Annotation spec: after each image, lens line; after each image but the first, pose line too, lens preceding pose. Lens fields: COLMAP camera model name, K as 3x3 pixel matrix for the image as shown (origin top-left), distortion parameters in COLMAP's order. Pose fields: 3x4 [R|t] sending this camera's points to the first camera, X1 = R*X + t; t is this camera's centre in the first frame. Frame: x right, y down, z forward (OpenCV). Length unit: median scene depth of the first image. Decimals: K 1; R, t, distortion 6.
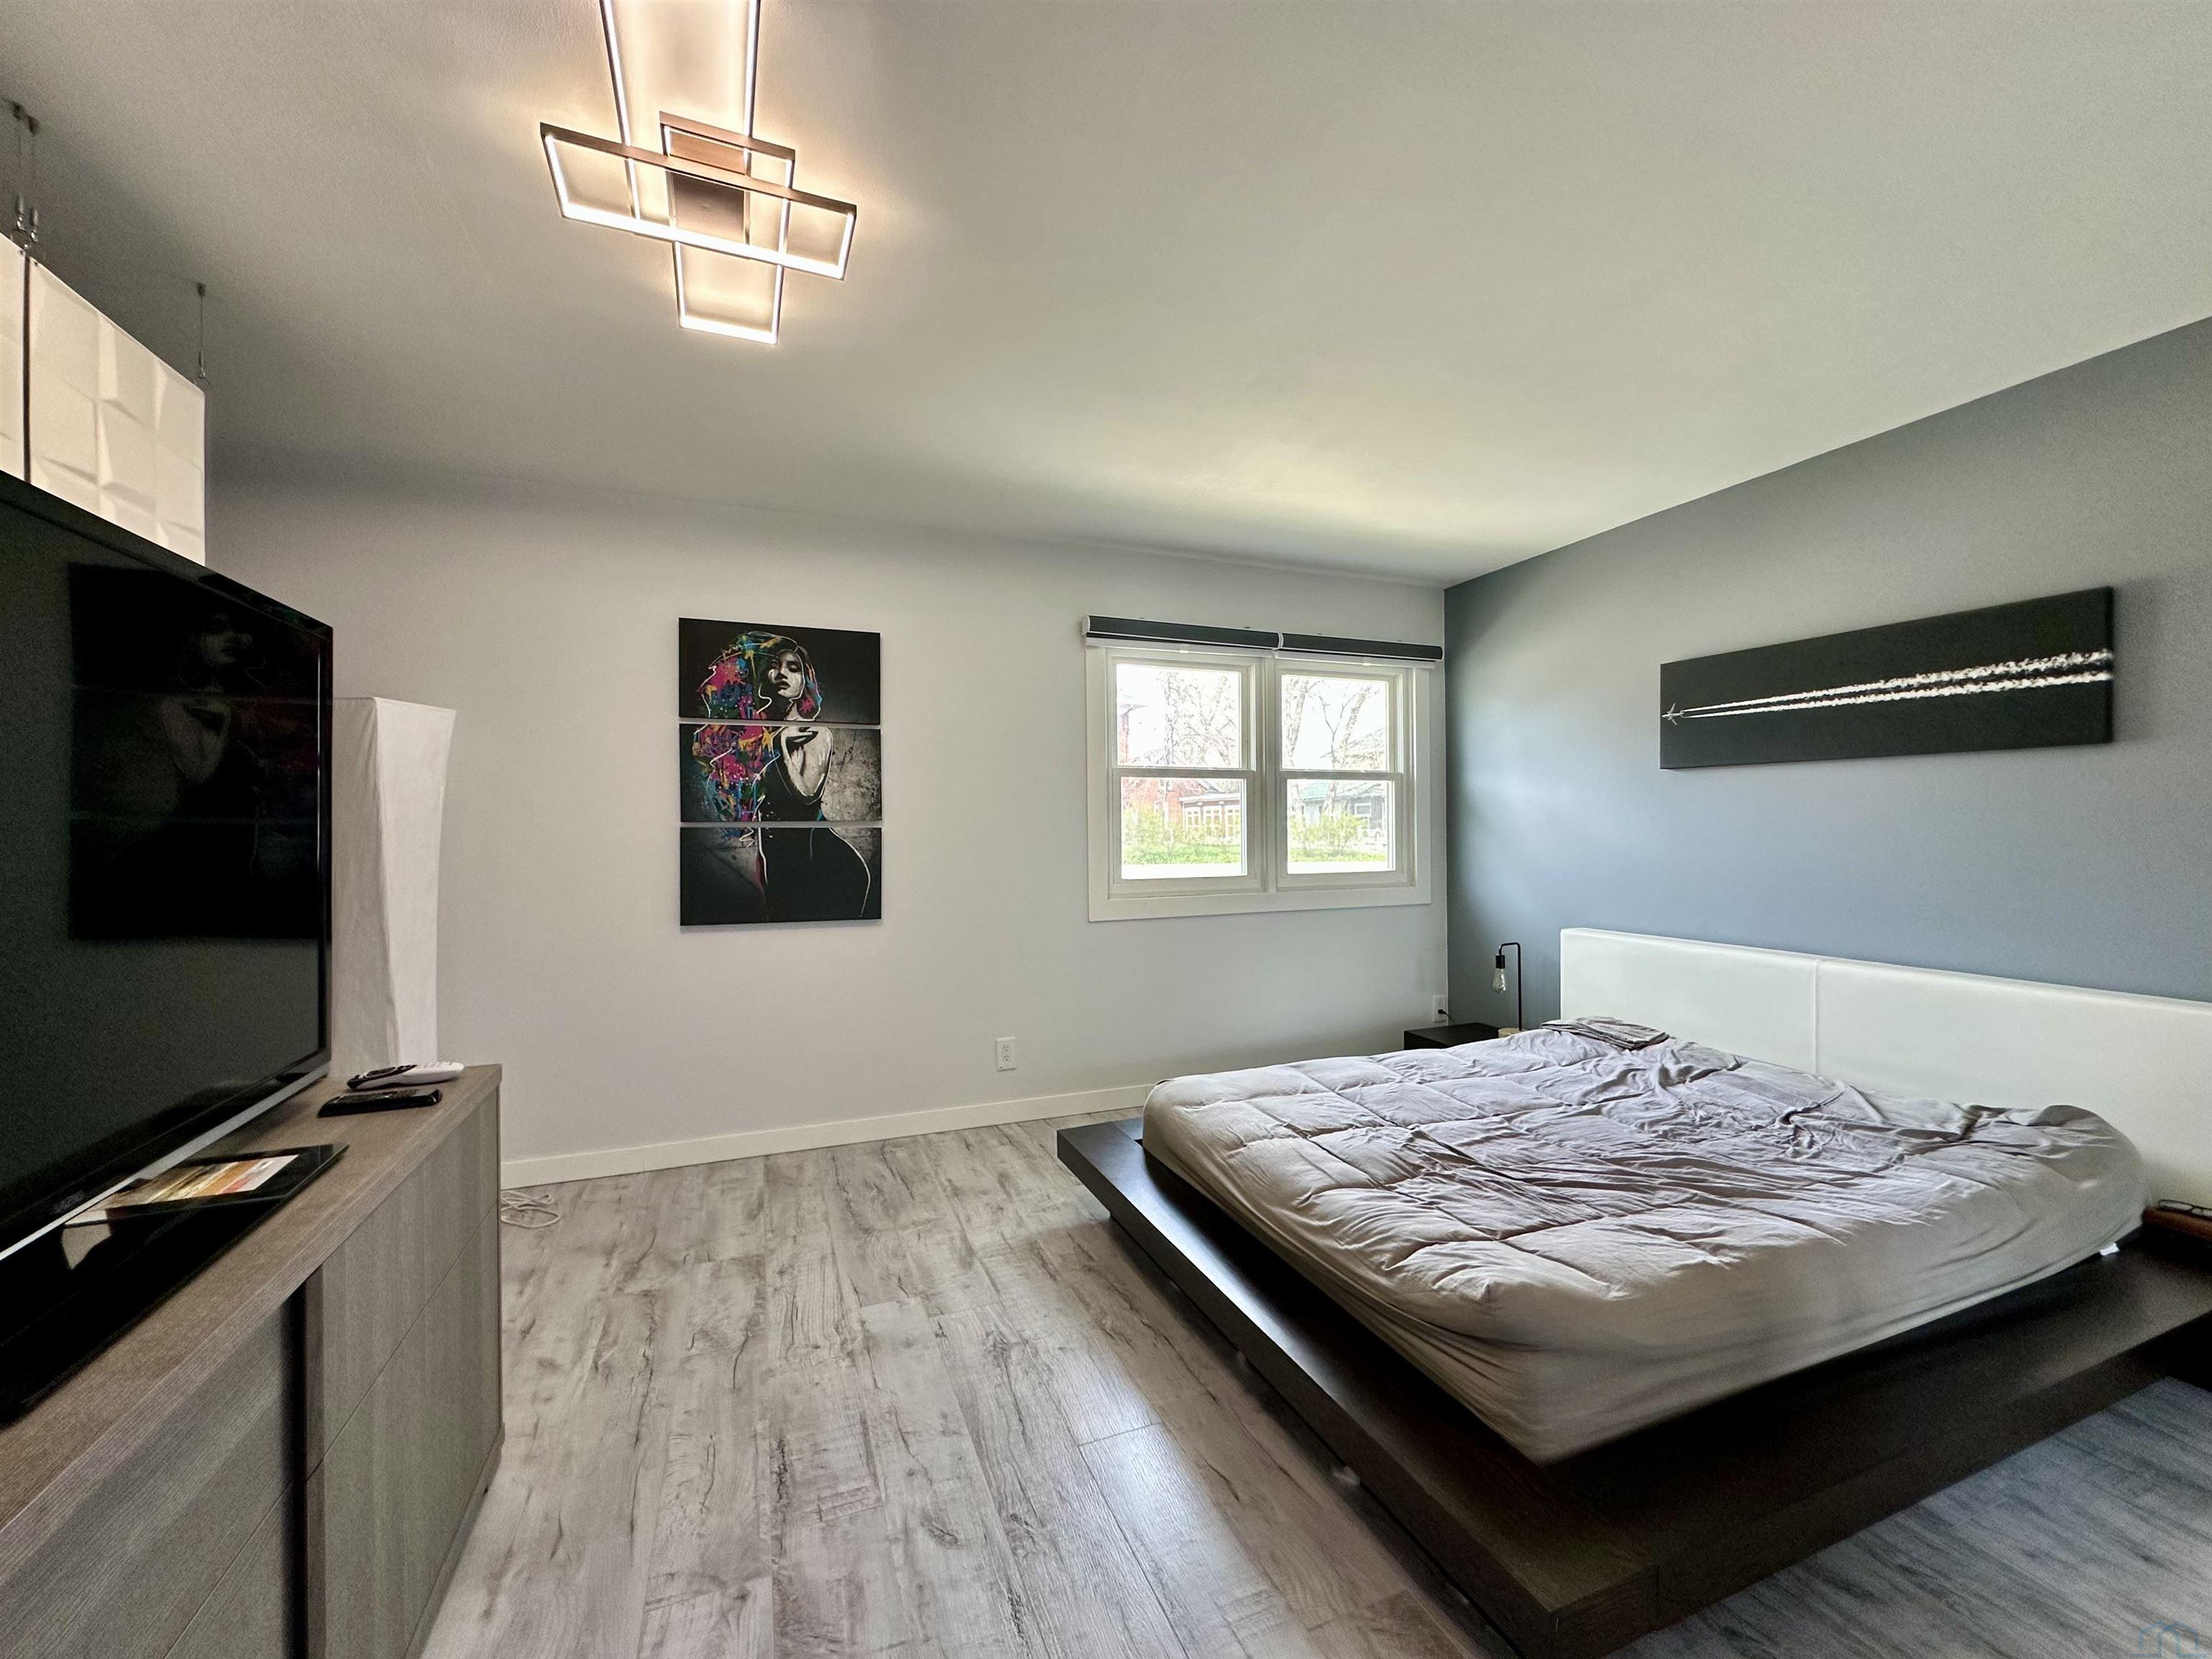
lens RADIAL K [[881.0, 0, 1105.8], [0, 881.0, 831.4], [0, 0, 1]] dist [-0.002744, 0.000050]
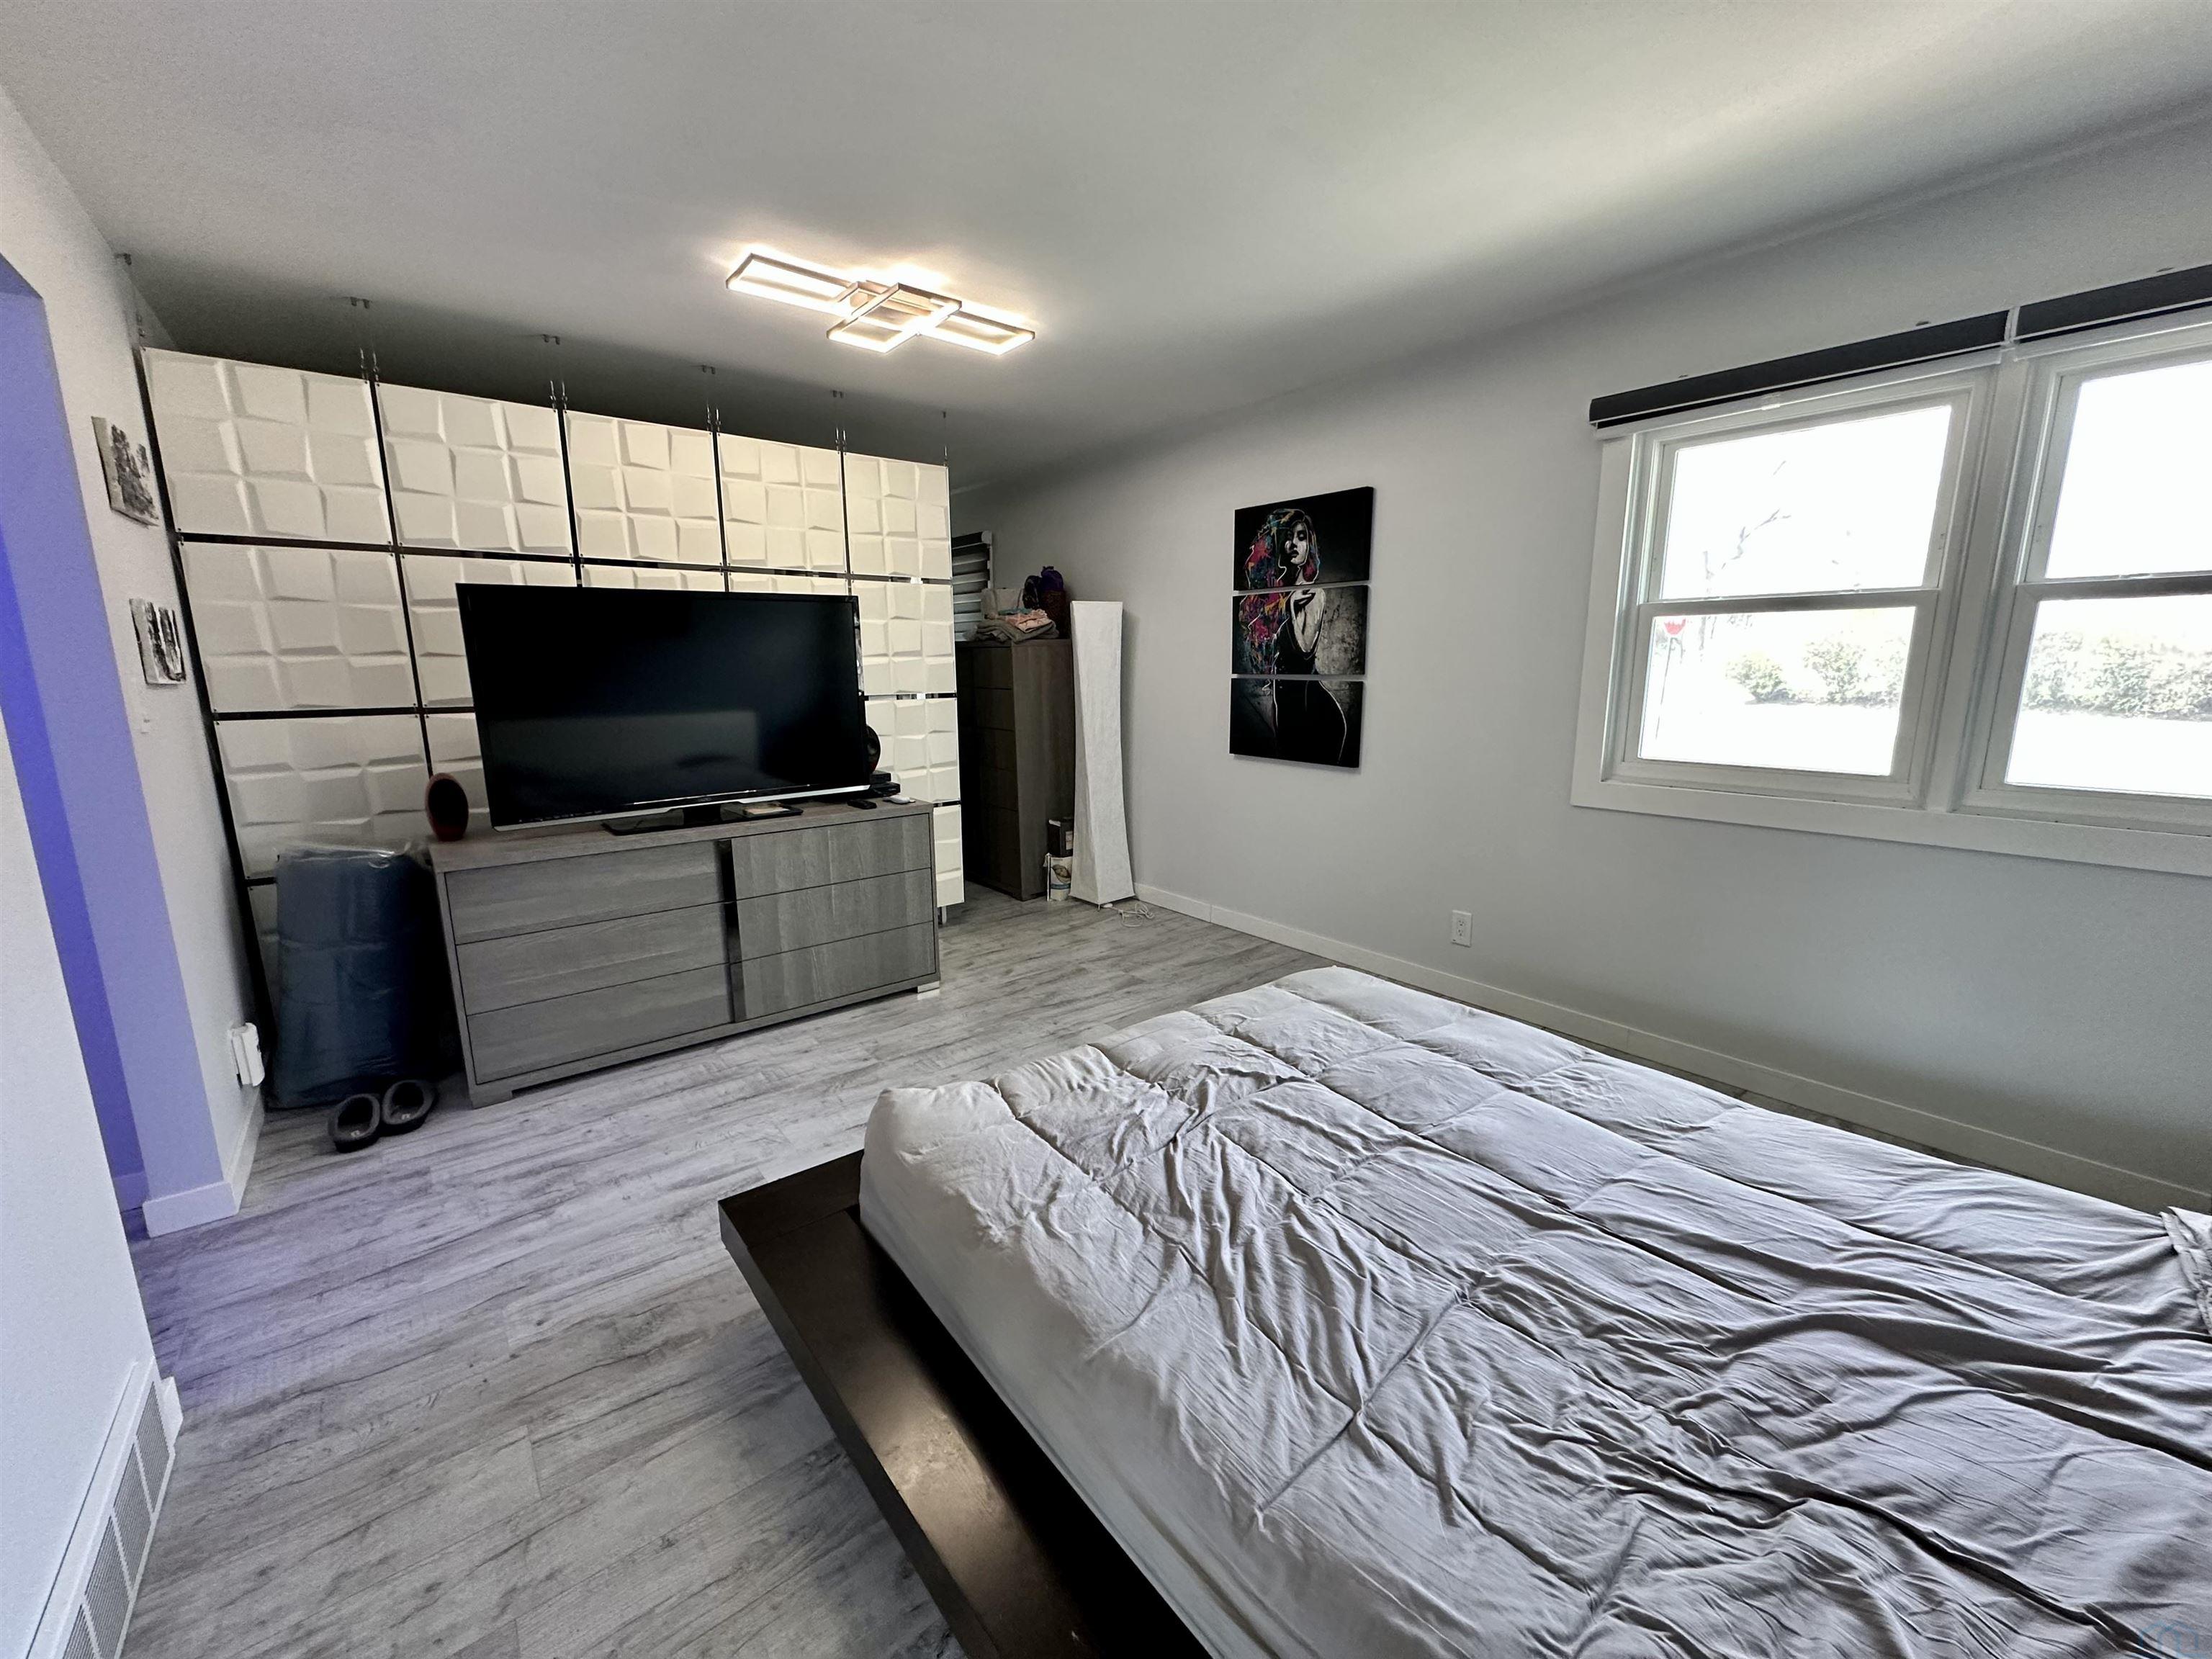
lens RADIAL K [[881.0, 0, 1109.9], [0, 881.0, 828.6], [0, 0, 1]] dist [-0.002744, 0.000050]
pose [[0.299838, 0.184173, -0.936043, 0.703103], [0.000399, 0.981164, 0.193179, -0.036781], [0.953990, -0.058295, 0.294117, 0.413664]]
